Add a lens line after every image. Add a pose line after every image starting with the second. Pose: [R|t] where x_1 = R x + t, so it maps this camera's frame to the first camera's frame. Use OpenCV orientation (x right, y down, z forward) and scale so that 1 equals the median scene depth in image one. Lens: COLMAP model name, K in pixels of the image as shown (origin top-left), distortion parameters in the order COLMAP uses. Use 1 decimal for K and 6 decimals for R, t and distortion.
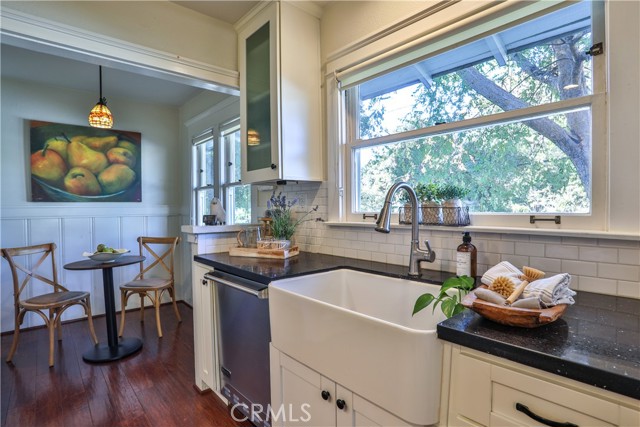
lens RADIAL K [[330.0, 0, 312.7], [0, 330.0, 213.5], [0, 0, 1]] dist [-0.056836, 0.018368]
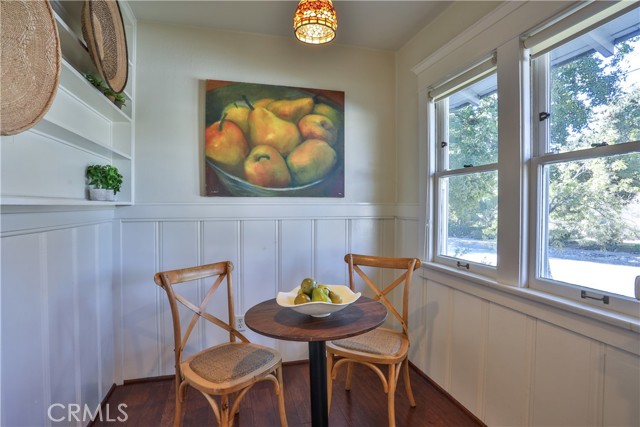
lens RADIAL K [[330.0, 0, 314.5], [0, 330.0, 214.6], [0, 0, 1]] dist [-0.056836, 0.018368]
pose [[0.906929, 0.020961, -0.420762, -0.355702], [-0.017787, 0.999776, 0.011467, -0.008181], [0.420908, -0.002915, 0.907099, 0.442852]]
